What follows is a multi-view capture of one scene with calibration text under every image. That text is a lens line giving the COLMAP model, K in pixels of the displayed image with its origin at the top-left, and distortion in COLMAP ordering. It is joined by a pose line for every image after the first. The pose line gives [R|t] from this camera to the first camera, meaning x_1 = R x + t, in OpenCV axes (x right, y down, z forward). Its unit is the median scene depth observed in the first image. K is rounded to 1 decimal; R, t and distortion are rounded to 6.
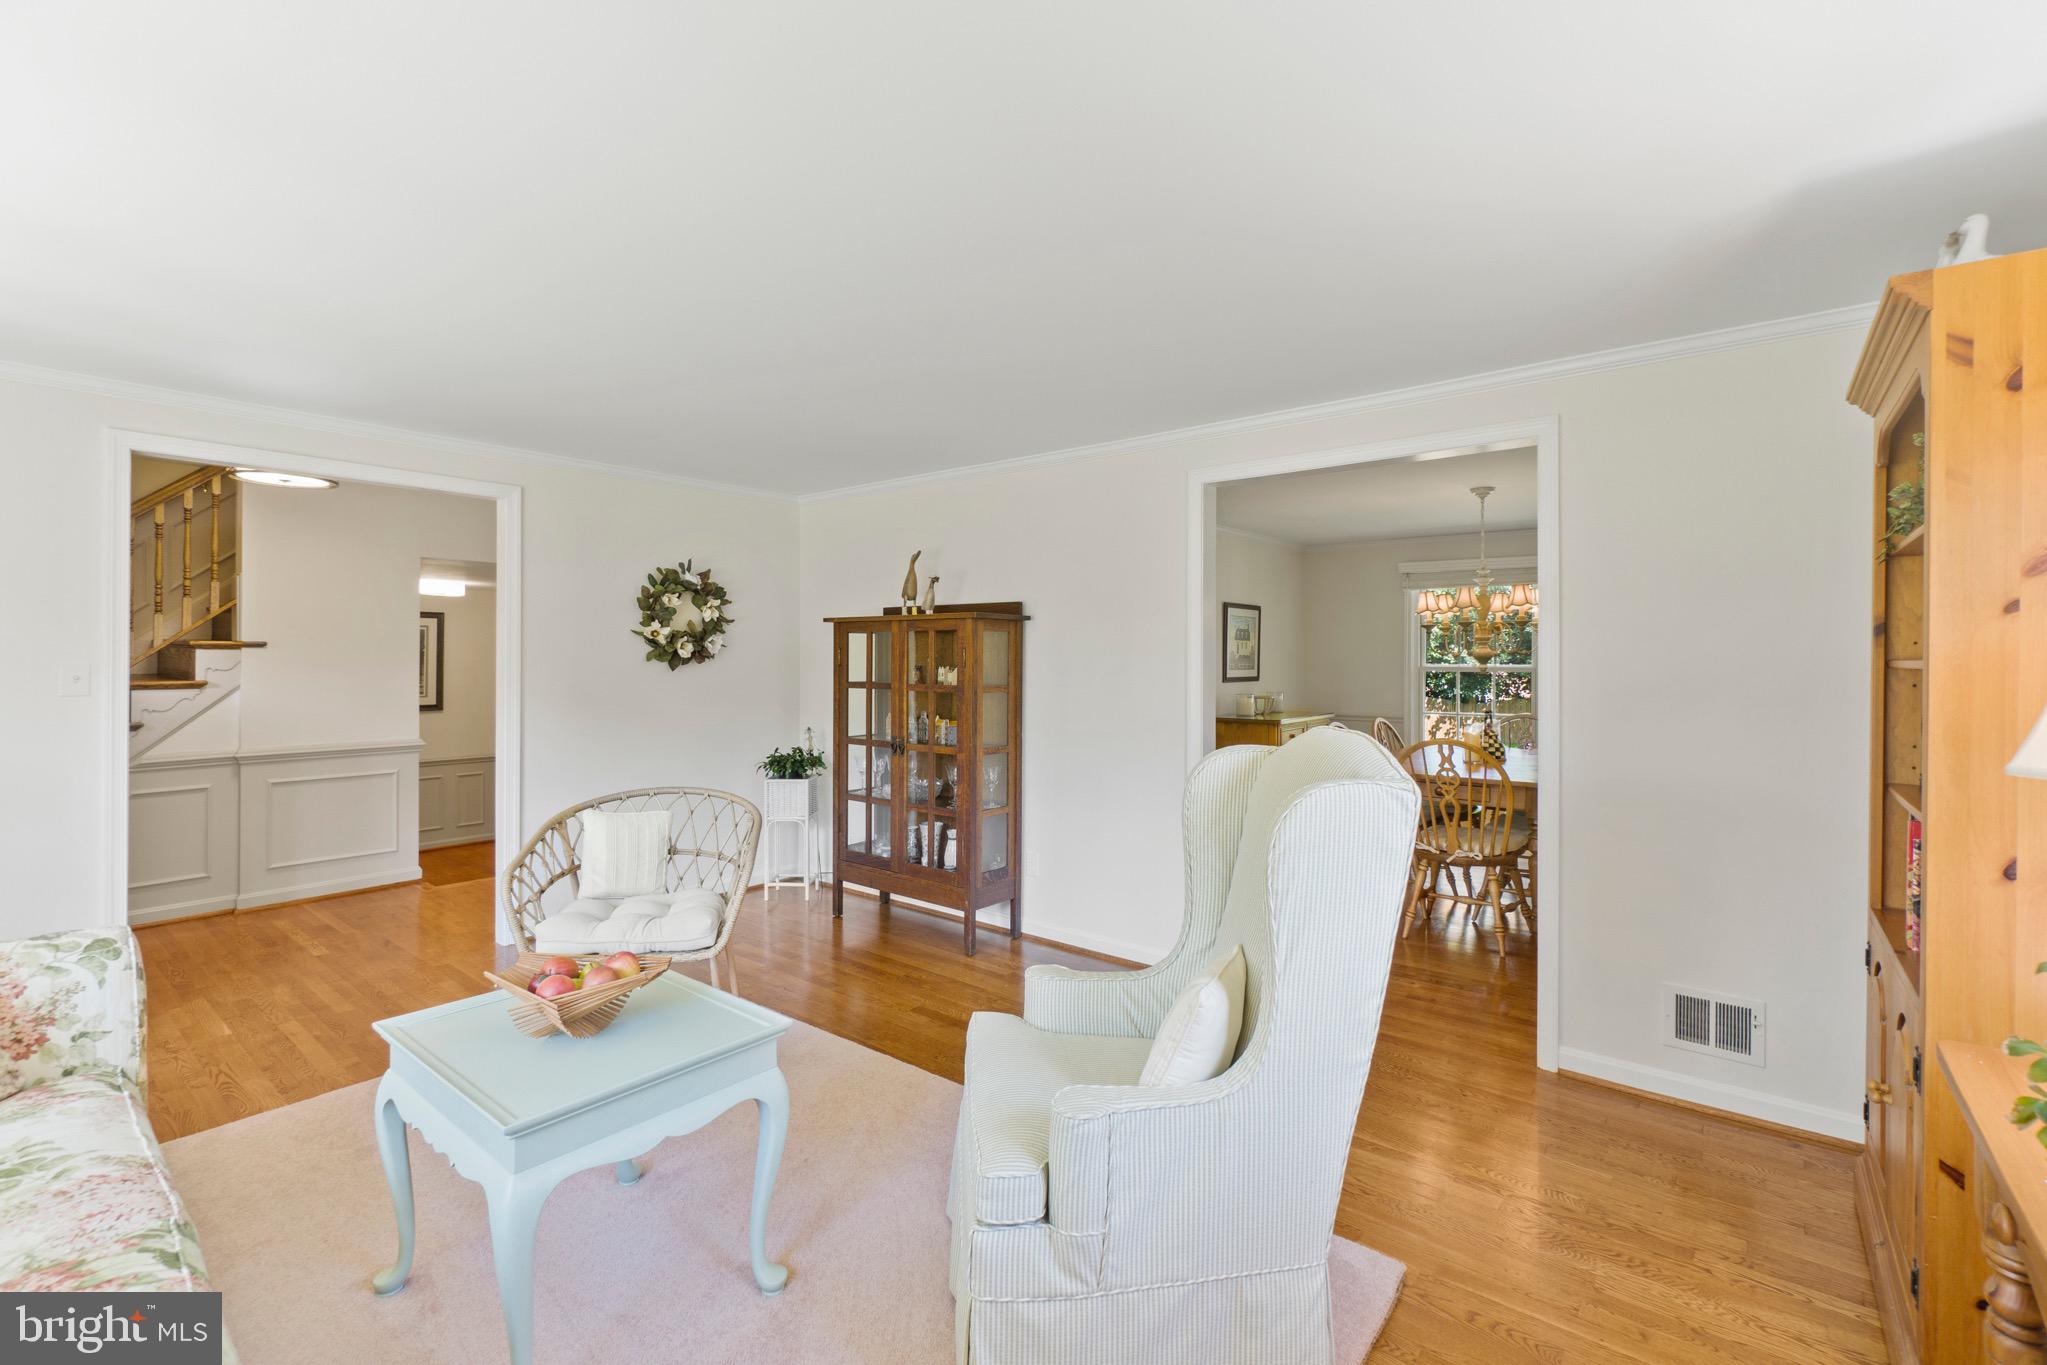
lens RADIAL K [[884.8, 0, 1037.0], [0, 884.8, 662.1], [0, 0, 1]] dist [0.000310, 0.000086]
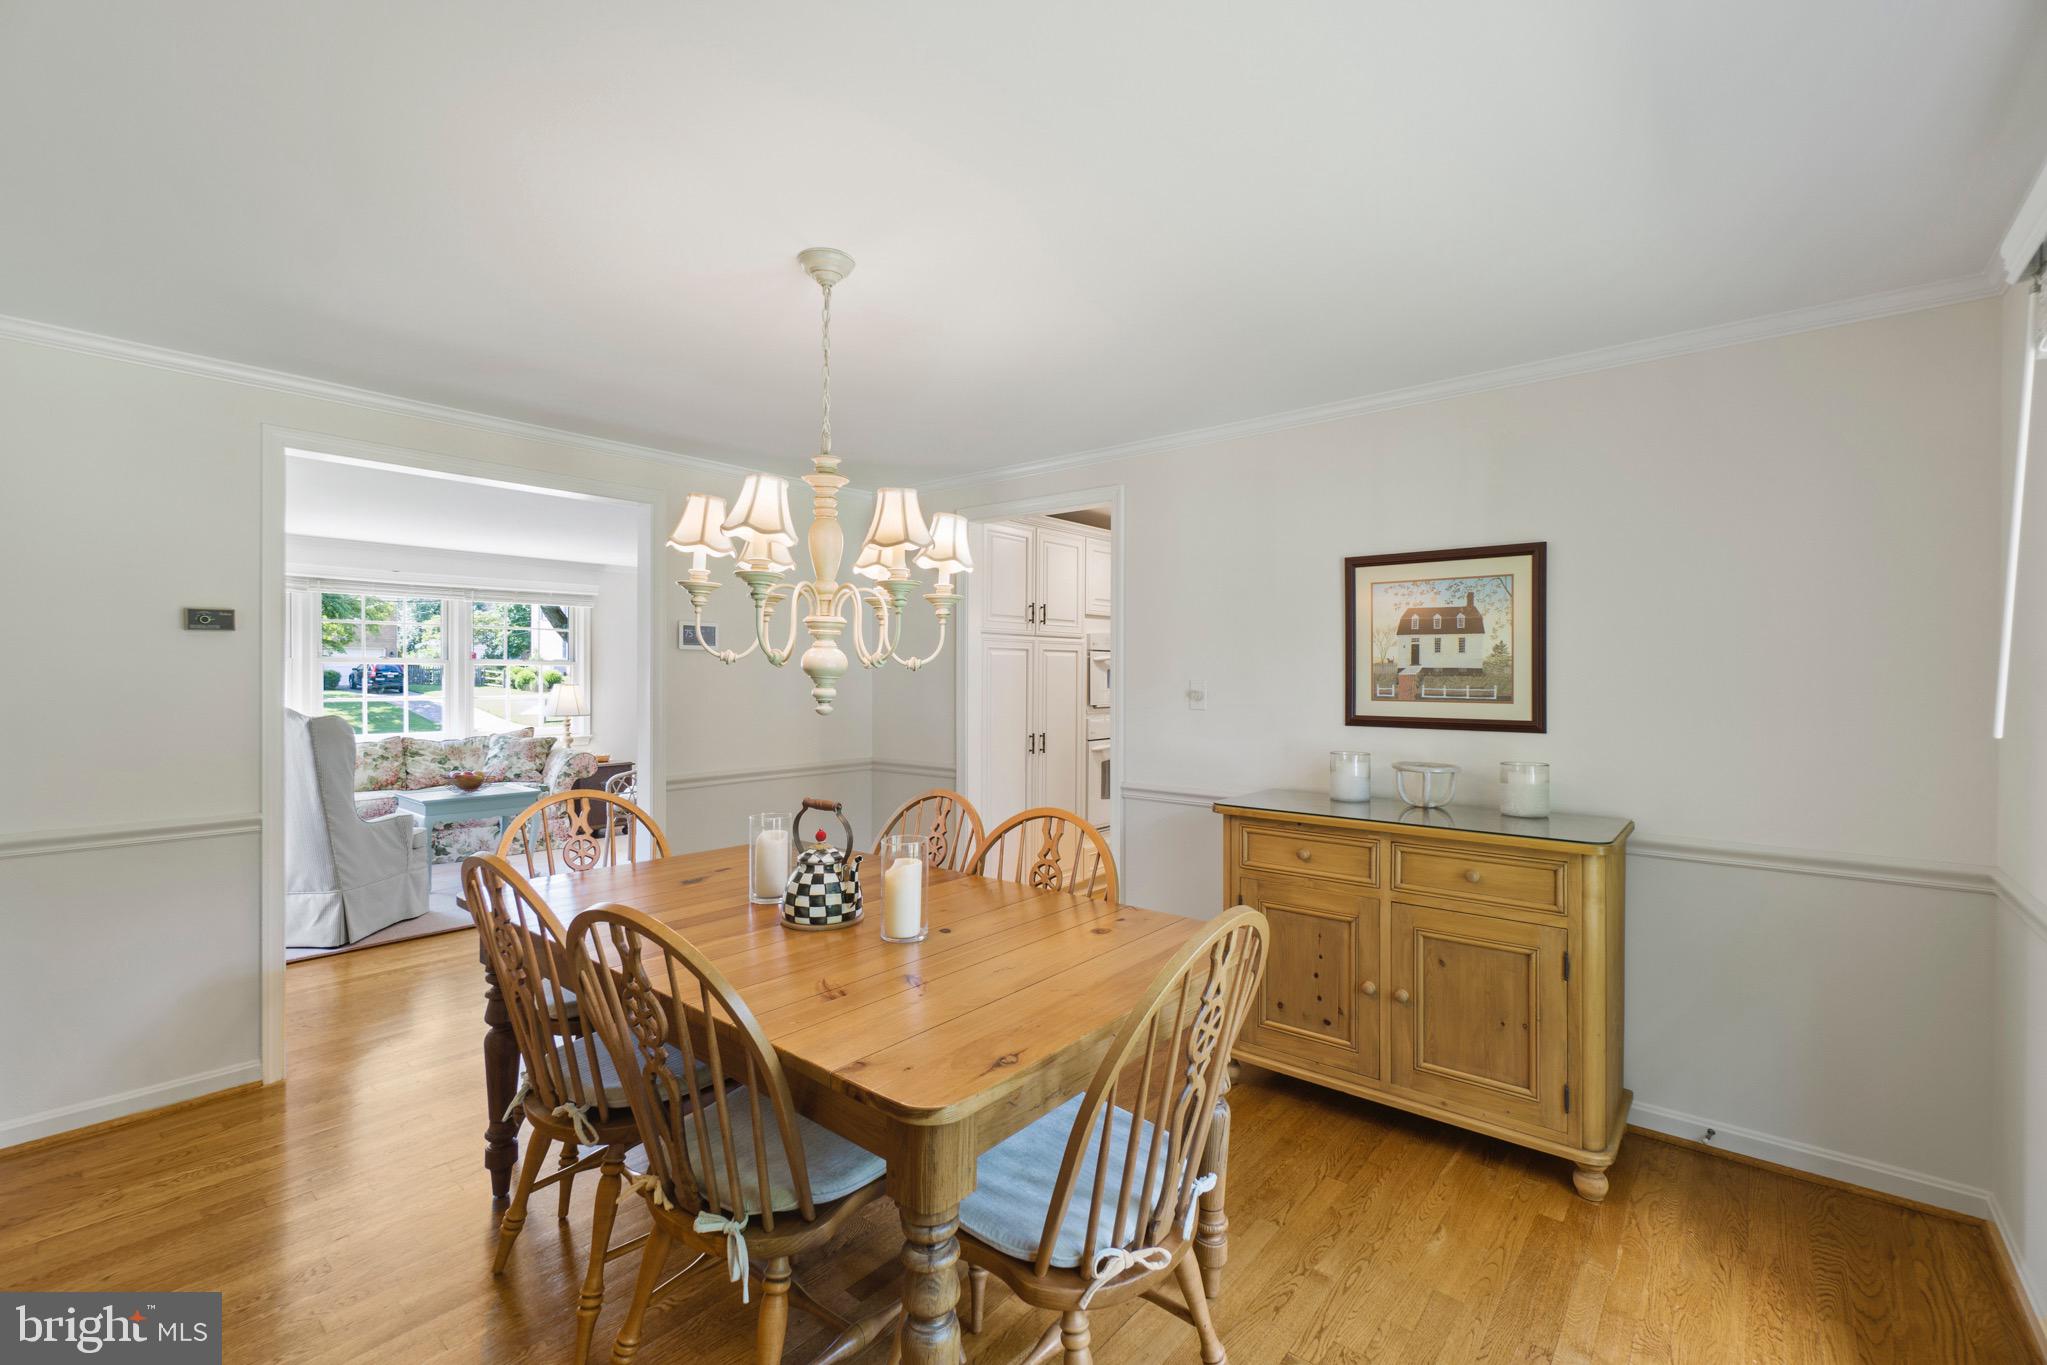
lens RADIAL K [[884.8, 0, 1020.8], [0, 884.8, 678.0], [0, 0, 1]] dist [0.000310, 0.000086]
pose [[-0.016344, 0.003082, -0.999862, 0.457967], [-0.007652, 0.999966, 0.003208, -0.001818], [0.999837, 0.007703, -0.016320, 0.547802]]
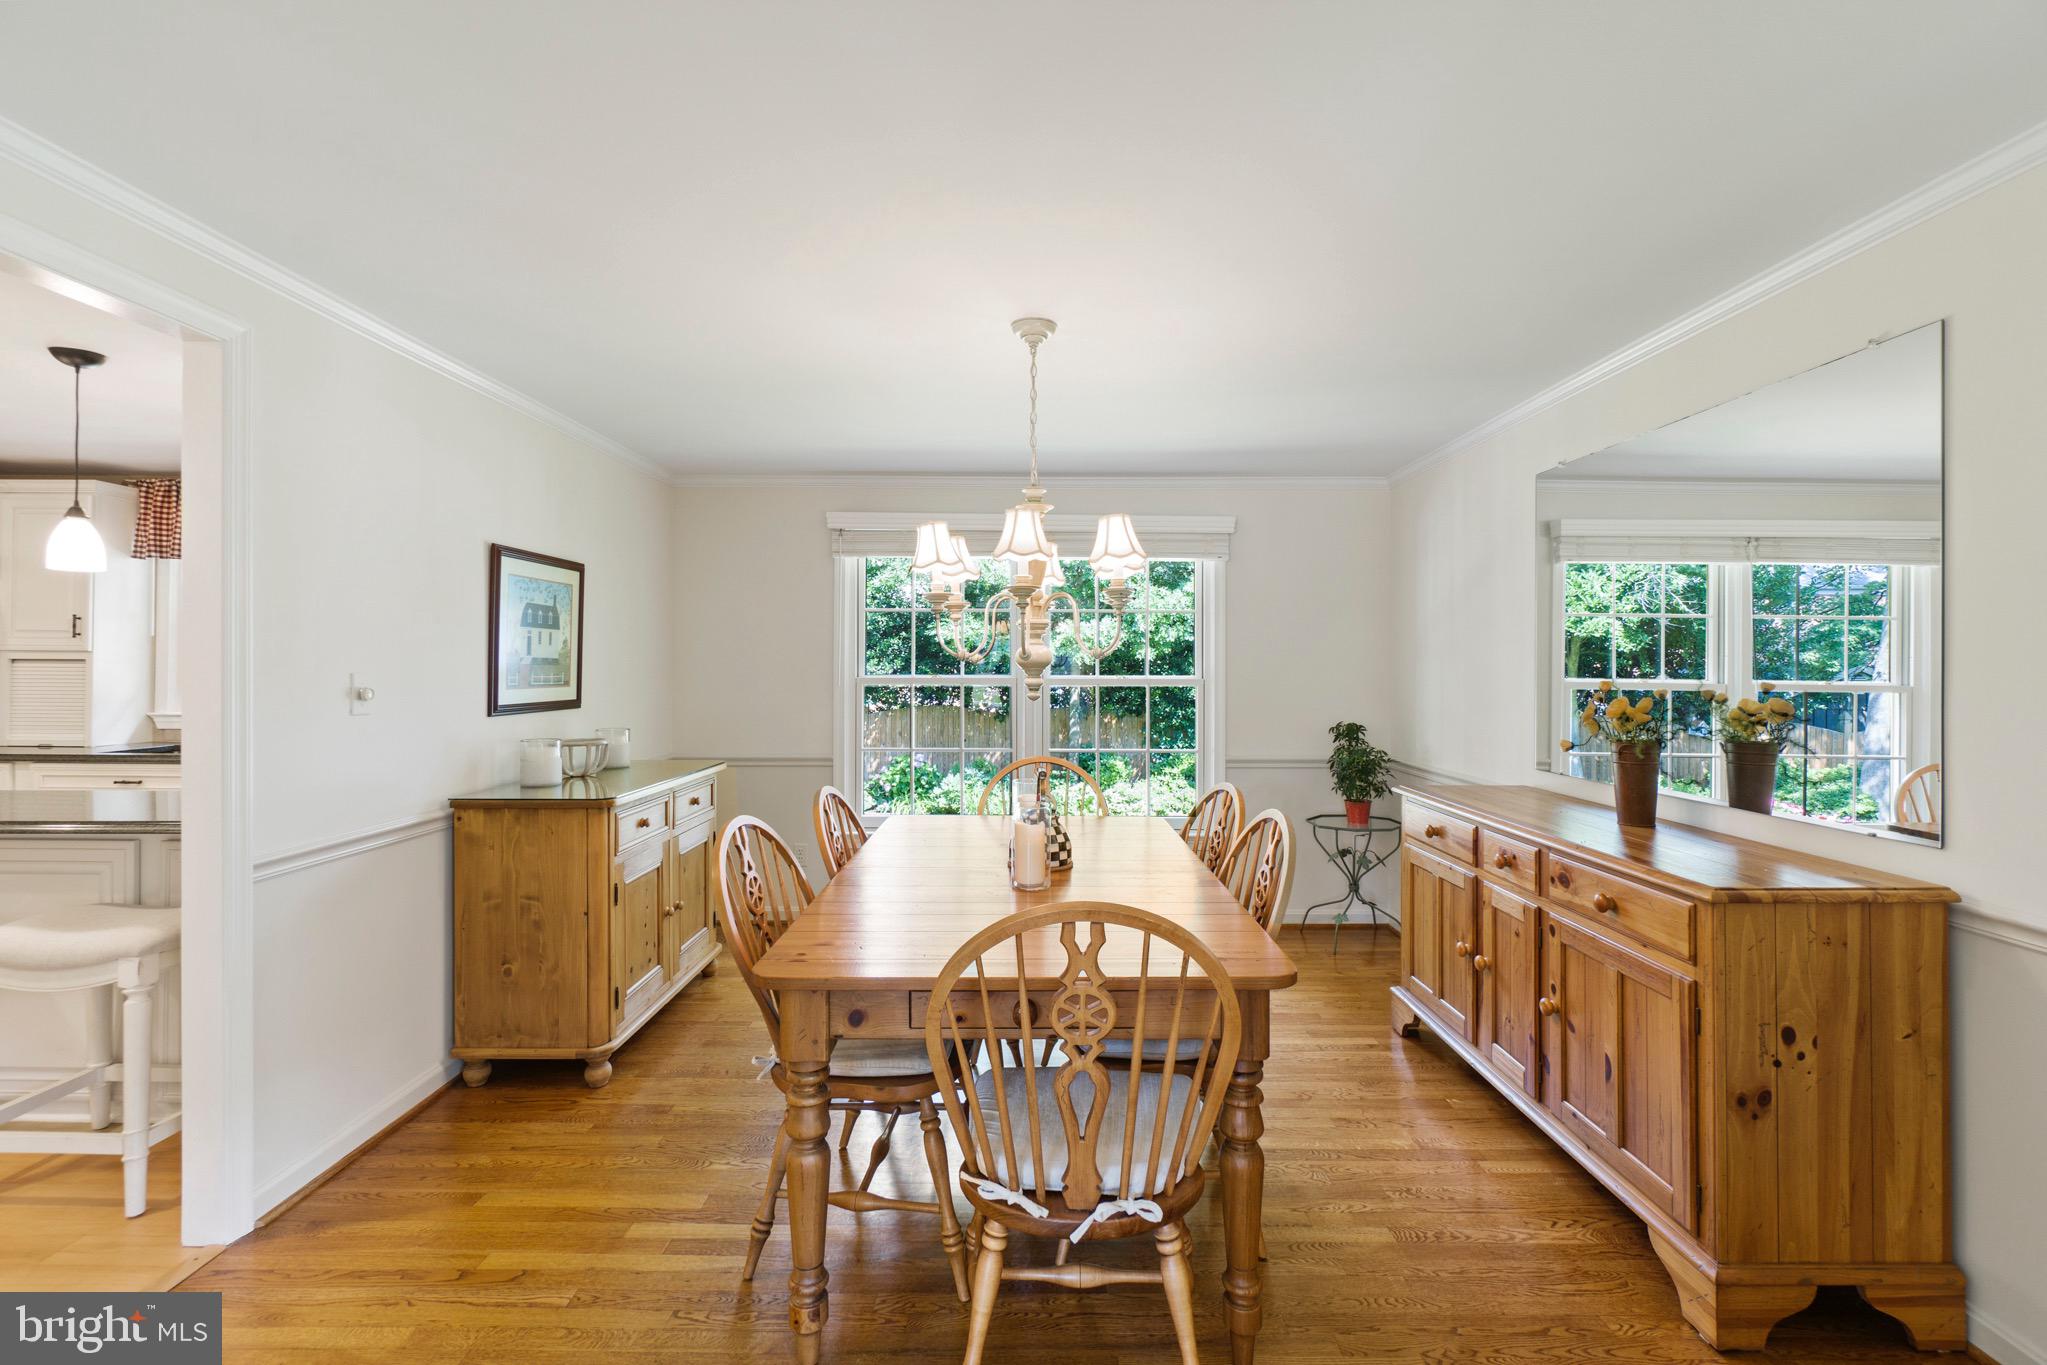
lens RADIAL K [[884.8, 0, 1031.7], [0, 884.8, 662.7], [0, 0, 1]] dist [0.000310, 0.000086]
pose [[0.783211, 0.003199, 0.621748, 0.095580], [0.000854, 0.999980, -0.006220, -0.001198], [-0.621755, 0.005402, 0.783193, 0.302823]]
